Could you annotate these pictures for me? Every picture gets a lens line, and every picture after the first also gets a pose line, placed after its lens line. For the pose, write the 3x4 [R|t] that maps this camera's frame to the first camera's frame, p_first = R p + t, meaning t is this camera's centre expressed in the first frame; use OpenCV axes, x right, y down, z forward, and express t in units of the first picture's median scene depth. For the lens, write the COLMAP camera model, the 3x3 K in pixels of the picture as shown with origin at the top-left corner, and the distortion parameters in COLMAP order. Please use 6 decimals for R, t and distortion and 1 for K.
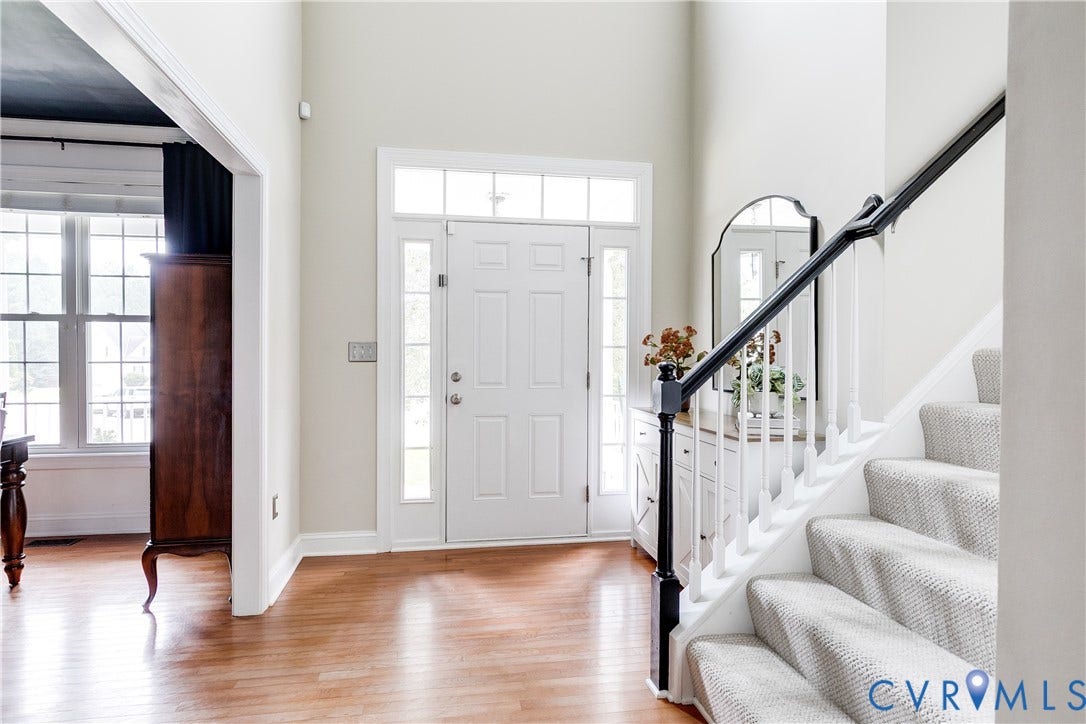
lens RADIAL K [[588.6, 0, 543.0], [0, 588.6, 362.0], [0, 0, 1]] dist [-0.001465, -0.000944]
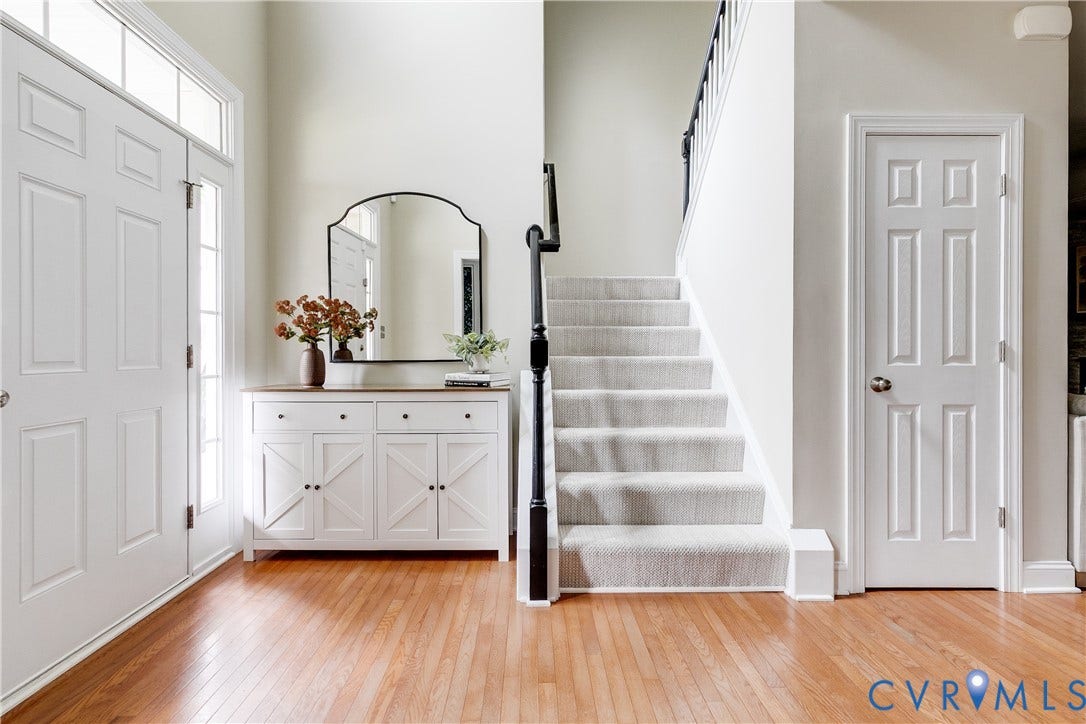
lens RADIAL K [[492.2, 0, 543.3], [0, 492.2, 353.2], [0, 0, 1]] dist [0.017486, -0.000397]
pose [[0.151829, -0.008061, 0.988374, -0.450103], [0.018233, 0.999819, 0.005353, 0.032050], [-0.988239, 0.017208, 0.151948, 0.487407]]
